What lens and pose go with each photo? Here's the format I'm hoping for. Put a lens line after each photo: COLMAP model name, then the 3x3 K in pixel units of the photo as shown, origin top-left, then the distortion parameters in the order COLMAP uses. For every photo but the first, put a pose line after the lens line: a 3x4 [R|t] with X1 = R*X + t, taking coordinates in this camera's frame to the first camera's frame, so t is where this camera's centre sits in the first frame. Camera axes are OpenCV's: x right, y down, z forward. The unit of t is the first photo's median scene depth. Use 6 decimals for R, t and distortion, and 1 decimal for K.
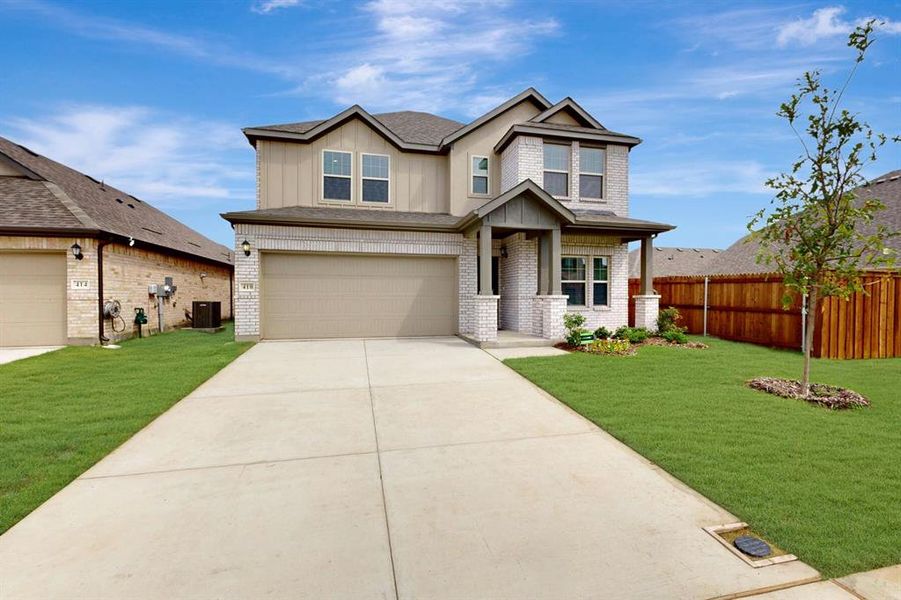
lens RADIAL K [[412.9, 0, 457.8], [0, 412.9, 300.4], [0, 0, 1]] dist [0.001262, -0.000768]
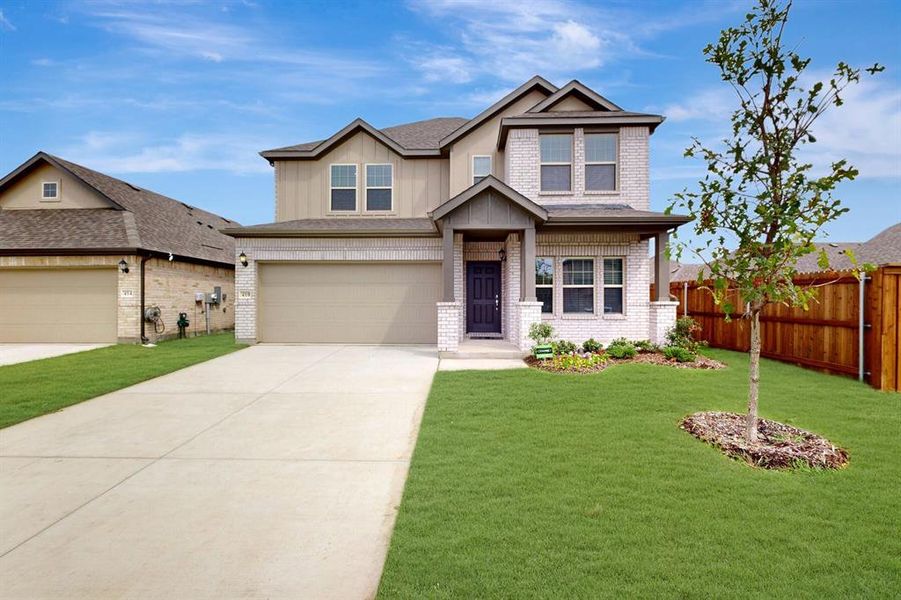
lens RADIAL K [[412.9, 0, 450.5], [0, 412.9, 300.8], [0, 0, 1]] dist [0.001262, -0.000768]
pose [[0.960553, -0.001544, -0.278093, 0.295584], [-0.002400, 0.999901, -0.013841, -0.002006], [0.278087, 0.013963, 0.960455, 0.086170]]
